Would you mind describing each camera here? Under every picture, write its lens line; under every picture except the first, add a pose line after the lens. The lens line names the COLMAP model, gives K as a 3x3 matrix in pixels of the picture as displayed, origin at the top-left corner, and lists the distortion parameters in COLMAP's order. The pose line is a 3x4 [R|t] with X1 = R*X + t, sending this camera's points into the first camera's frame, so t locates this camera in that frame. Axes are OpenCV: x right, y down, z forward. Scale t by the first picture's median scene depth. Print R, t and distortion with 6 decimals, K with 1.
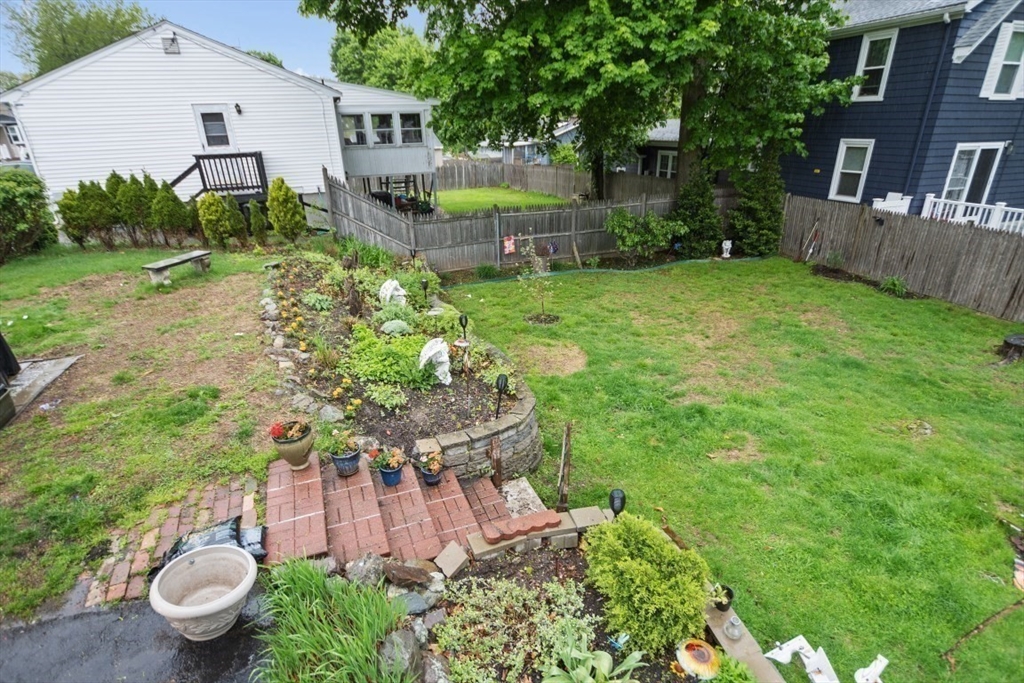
lens RADIAL K [[473.0, 0, 510.4], [0, 473.0, 330.0], [0, 0, 1]] dist [-0.016161, 0.000384]
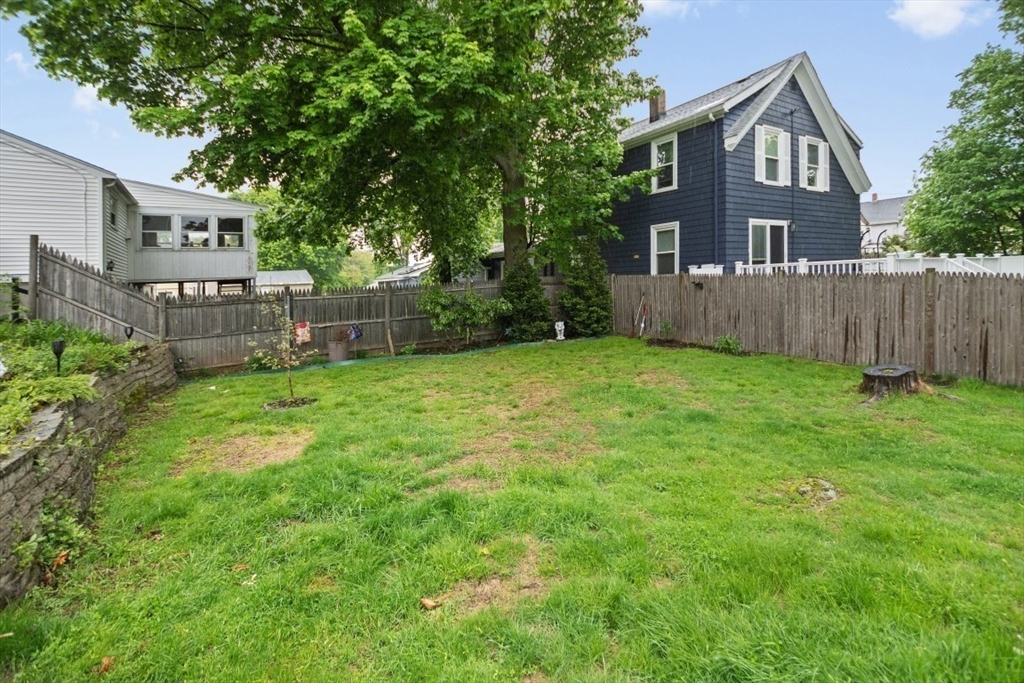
lens RADIAL K [[434.6, 0, 510.9], [0, 434.6, 315.9], [0, 0, 1]] dist [-0.005414, 0.000148]
pose [[0.975601, -0.016745, 0.218912, 0.227144], [0.090171, 0.939671, -0.329981, 0.087150], [-0.200180, 0.341669, 0.918254, 0.294622]]
